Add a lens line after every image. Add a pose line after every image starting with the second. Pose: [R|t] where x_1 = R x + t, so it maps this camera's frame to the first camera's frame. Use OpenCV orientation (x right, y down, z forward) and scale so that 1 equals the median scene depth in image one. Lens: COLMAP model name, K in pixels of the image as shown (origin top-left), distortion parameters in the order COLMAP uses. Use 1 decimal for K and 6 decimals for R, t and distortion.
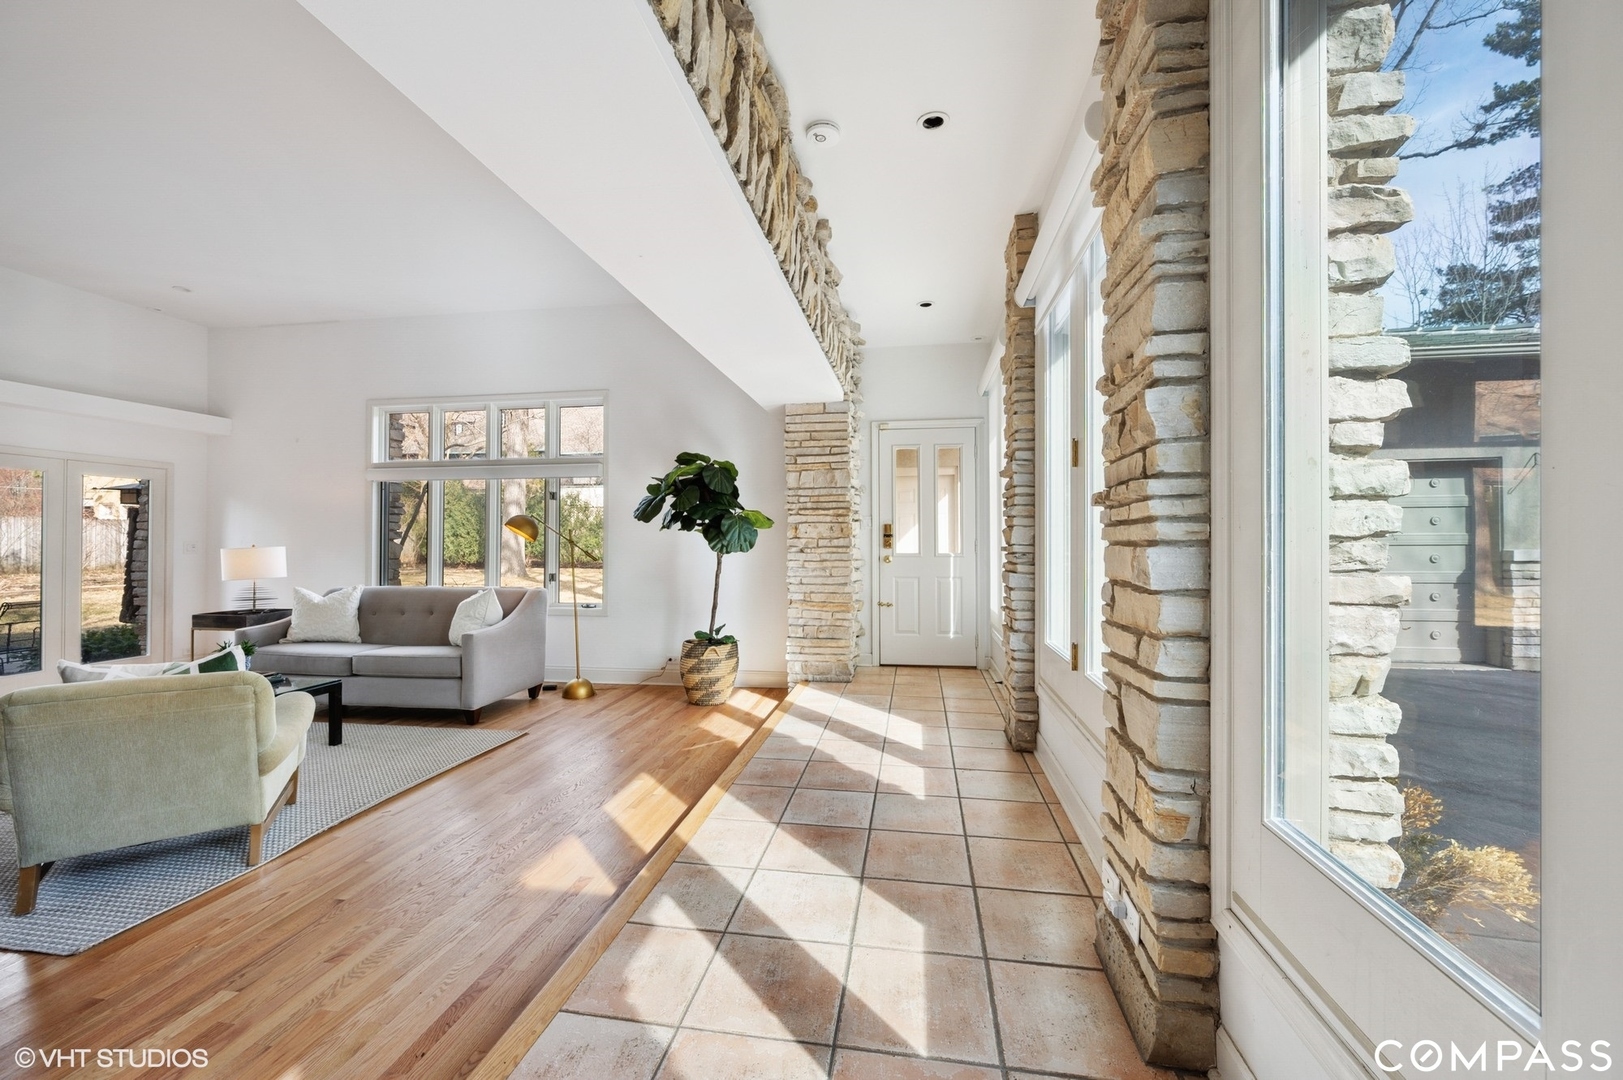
lens RADIAL K [[647.7, 0, 807.8], [0, 647.7, 542.7], [0, 0, 1]] dist [0.000818, -0.000642]
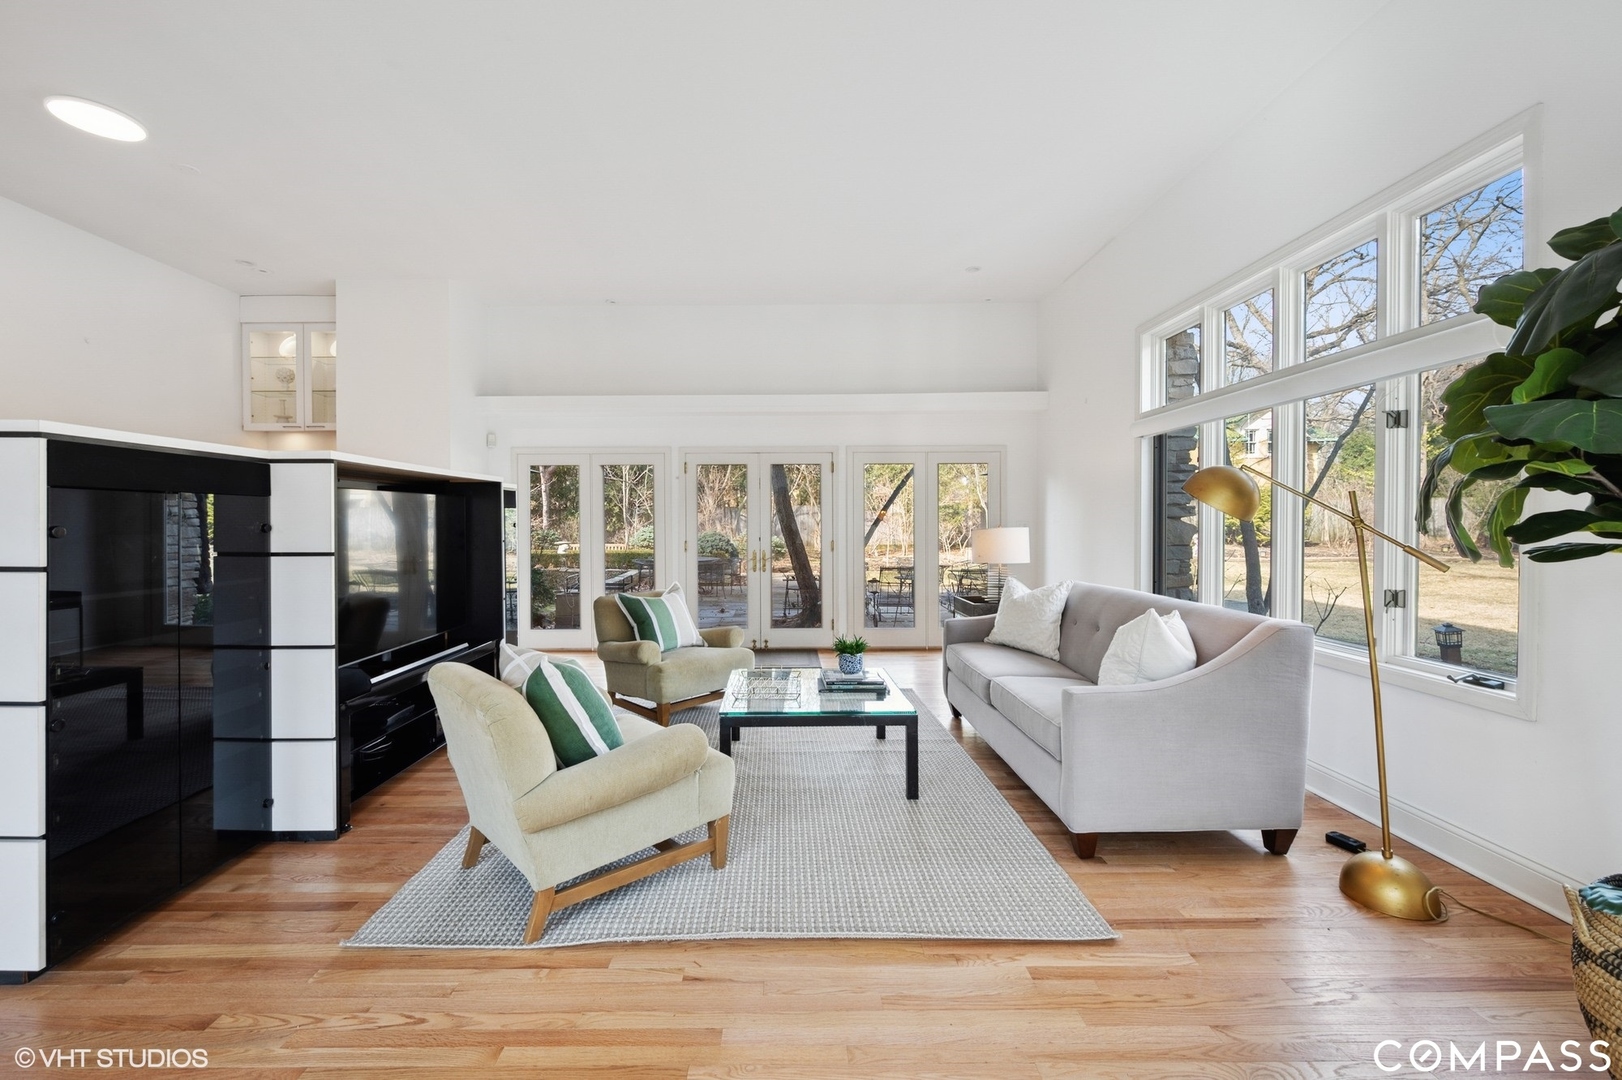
lens RADIAL K [[648.5, 0, 806.0], [0, 648.5, 535.7], [0, 0, 1]] dist [-0.000062, -0.000225]
pose [[0.156733, 0.017340, -0.987489, -0.014495], [0.010272, 0.999763, 0.019186, -0.004765], [0.987588, -0.013150, 0.156518, 0.591027]]
